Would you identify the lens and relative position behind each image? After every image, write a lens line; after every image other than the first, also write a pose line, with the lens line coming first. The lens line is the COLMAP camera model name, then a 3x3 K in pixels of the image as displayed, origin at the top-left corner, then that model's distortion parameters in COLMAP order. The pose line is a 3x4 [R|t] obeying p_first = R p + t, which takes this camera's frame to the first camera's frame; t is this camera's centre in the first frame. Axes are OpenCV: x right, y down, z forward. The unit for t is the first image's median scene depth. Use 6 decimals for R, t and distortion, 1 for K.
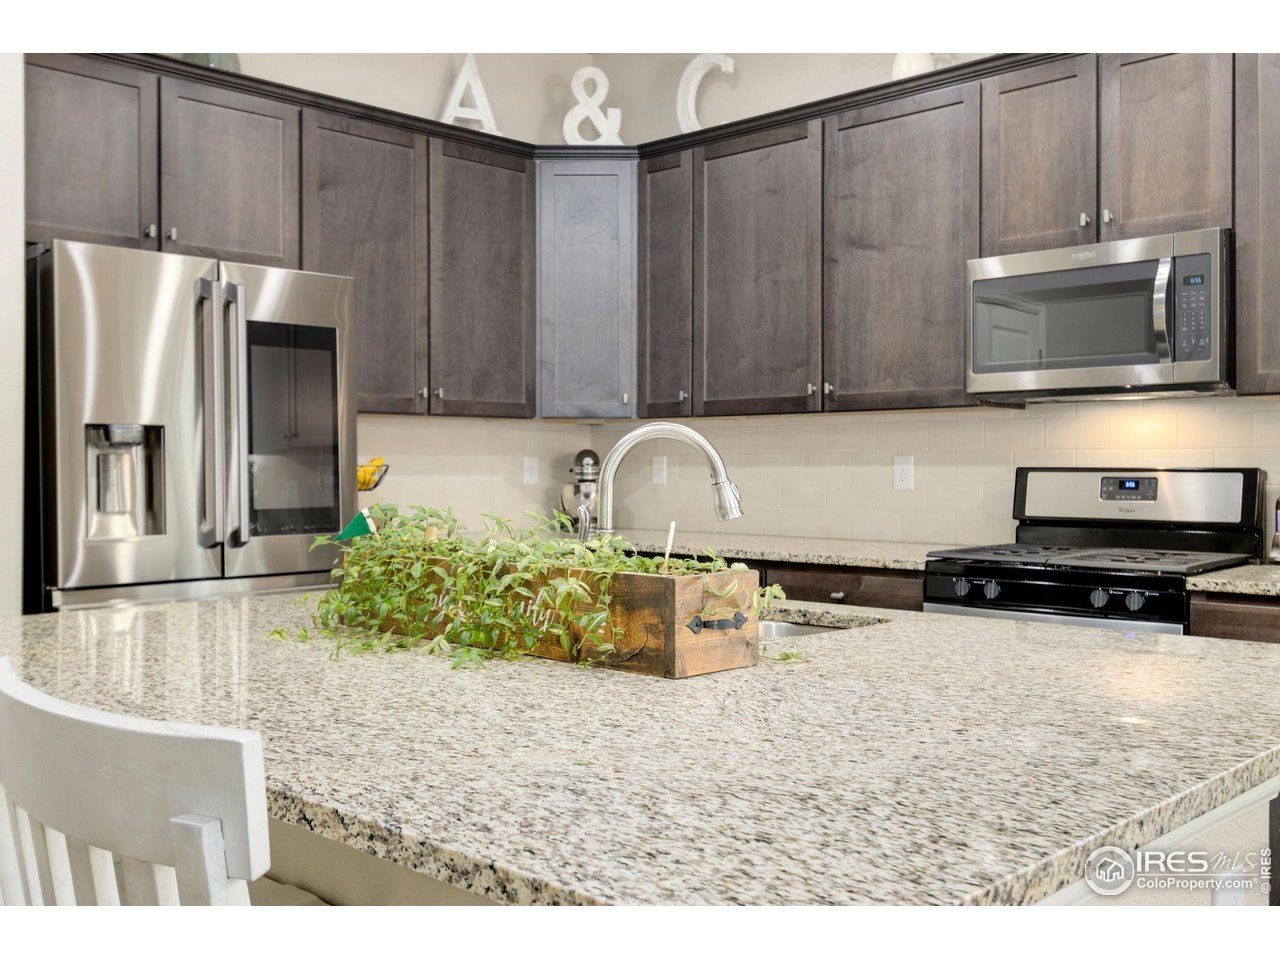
lens RADIAL K [[1238.1, 0, 640.0], [0, 1238.1, 480.0], [0, 0, 1]] dist [0.012457, -0.018962]
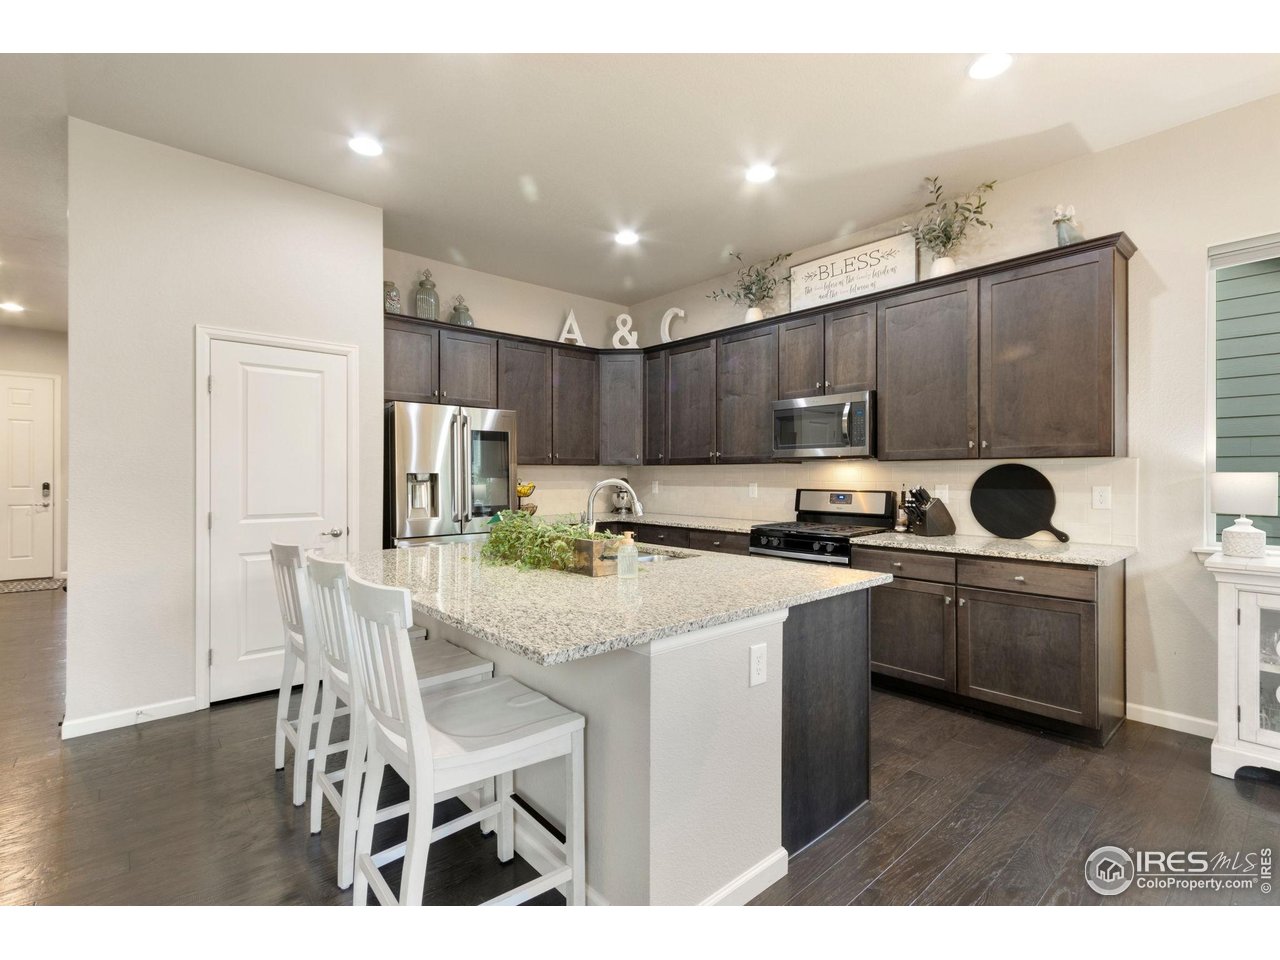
lens RADIAL K [[596.2, 0, 640.0], [0, 596.2, 480.0], [0, 0, 1]] dist [-0.000076, 0.000033]
pose [[0.996679, 0.001491, -0.081412, 0.101762], [-0.001725, 0.999995, -0.002798, -0.023271], [0.081407, 0.002929, 0.996677, -0.141363]]
